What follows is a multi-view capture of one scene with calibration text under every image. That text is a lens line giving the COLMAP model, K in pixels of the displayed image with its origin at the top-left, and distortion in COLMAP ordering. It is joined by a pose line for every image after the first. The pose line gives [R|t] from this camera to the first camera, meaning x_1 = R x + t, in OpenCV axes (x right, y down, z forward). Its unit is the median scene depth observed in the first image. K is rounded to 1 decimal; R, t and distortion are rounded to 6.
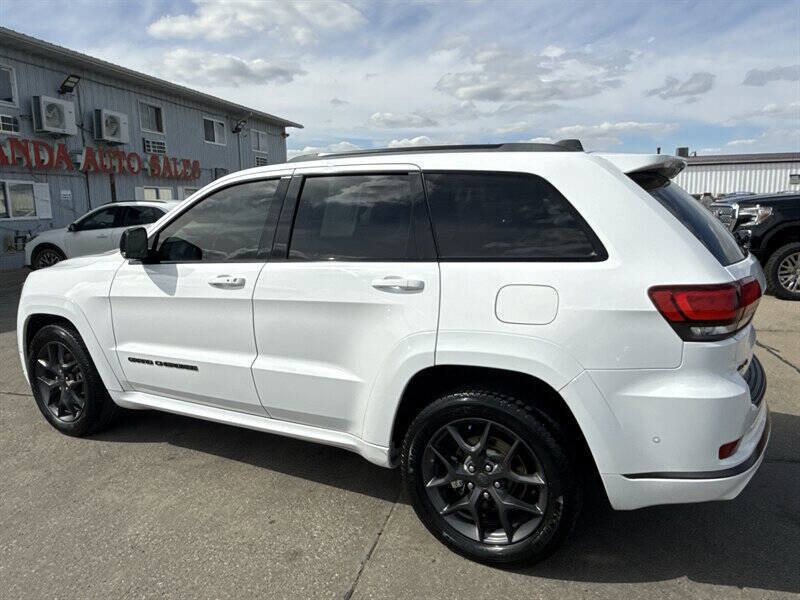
lens RADIAL K [[570.0, 0, 397.4], [0, 570.0, 307.9], [0, 0, 1]] dist [0.006055, 0.000346]
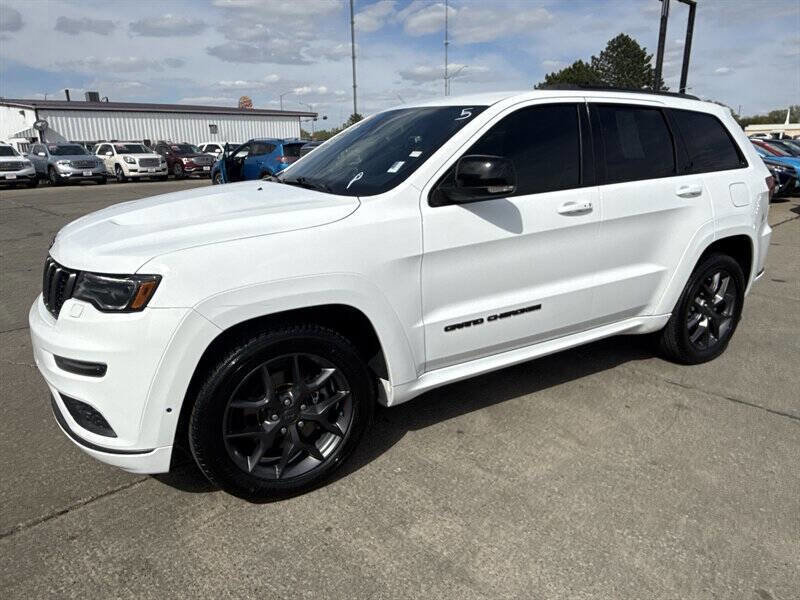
lens RADIAL K [[552.7, 0, 400.0], [0, 552.7, 300.0], [0, 0, 1]] dist [-0.001258, 0.001478]
pose [[0.499791, -0.221790, 0.837268, -1.205611], [0.152794, 0.974076, 0.166822, -0.091309], [-0.852563, 0.044553, 0.520723, 0.700942]]
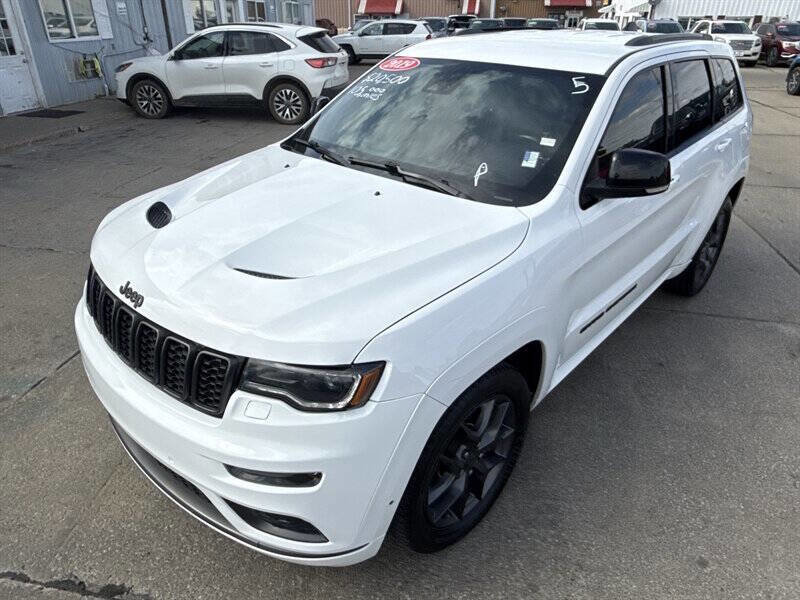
lens RADIAL K [[552.7, 0, 400.0], [0, 552.7, 300.0], [0, 0, 1]] dist [-0.001258, 0.001478]
pose [[0.223642, -0.445056, 0.867127, -1.217720], [0.152857, 0.894668, 0.419767, -0.311854], [-0.962611, 0.038669, 0.268115, 1.104076]]
